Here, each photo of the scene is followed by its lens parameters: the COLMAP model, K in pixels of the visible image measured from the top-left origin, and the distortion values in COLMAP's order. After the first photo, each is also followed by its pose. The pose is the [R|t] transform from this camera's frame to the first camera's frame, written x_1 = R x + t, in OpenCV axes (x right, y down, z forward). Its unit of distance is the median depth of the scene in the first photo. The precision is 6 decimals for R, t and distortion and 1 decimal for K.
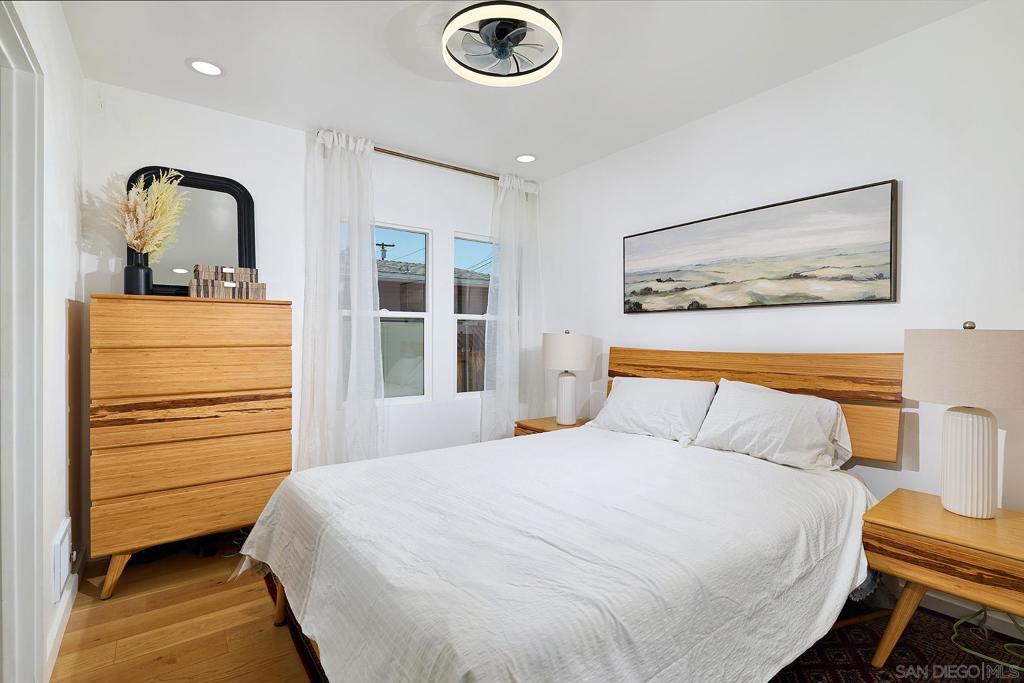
lens RADIAL K [[464.8, 0, 505.4], [0, 464.8, 339.7], [0, 0, 1]] dist [0.004476, 0.000409]
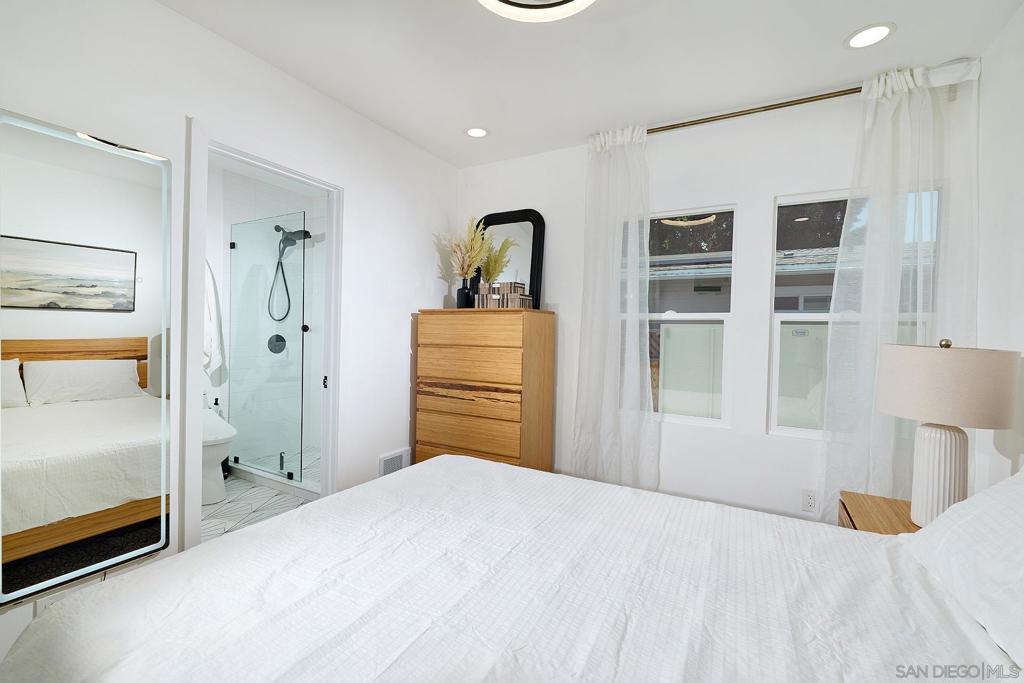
lens RADIAL K [[444.5, 0, 511.7], [0, 444.5, 338.0], [0, 0, 1]] dist [0.003720, -0.000431]
pose [[0.431917, 0.016482, -0.901763, 0.504754], [-0.027064, 0.999620, 0.005308, -0.015714], [0.901507, 0.022113, 0.432198, 0.530684]]
